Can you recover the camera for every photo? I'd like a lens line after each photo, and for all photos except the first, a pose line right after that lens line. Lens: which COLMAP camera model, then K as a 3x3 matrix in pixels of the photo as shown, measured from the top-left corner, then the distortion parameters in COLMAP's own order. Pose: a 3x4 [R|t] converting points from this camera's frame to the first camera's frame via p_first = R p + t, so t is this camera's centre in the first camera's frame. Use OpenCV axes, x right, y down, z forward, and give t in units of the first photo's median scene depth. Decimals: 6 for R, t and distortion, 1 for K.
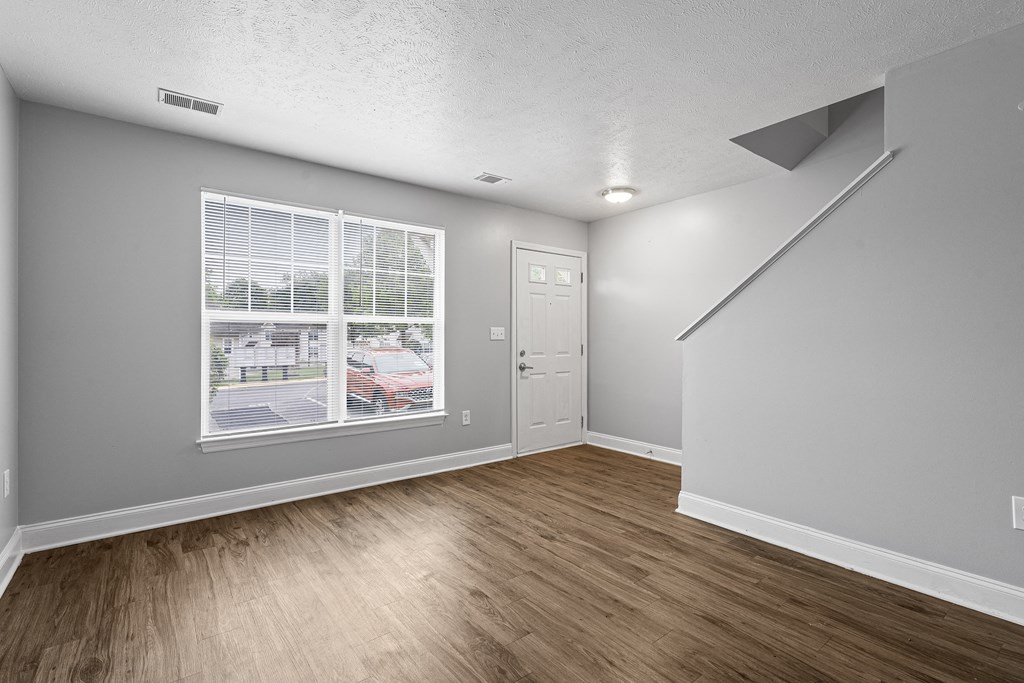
lens RADIAL K [[470.6, 0, 518.3], [0, 470.6, 341.6], [0, 0, 1]] dist [-0.003479, -0.000059]
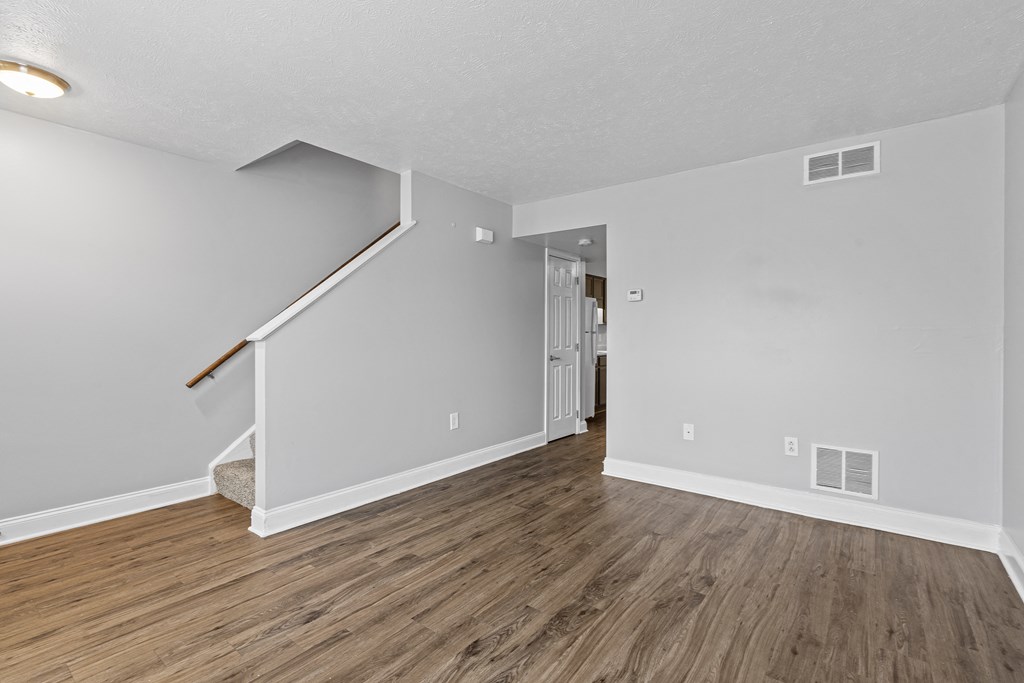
lens RADIAL K [[470.6, 0, 514.5], [0, 470.6, 337.6], [0, 0, 1]] dist [-0.003479, -0.000059]
pose [[-0.241439, -0.004145, 0.970407, -0.732064], [0.009062, 0.999938, 0.006526, -0.001957], [-0.970374, 0.010370, -0.241386, 0.928209]]
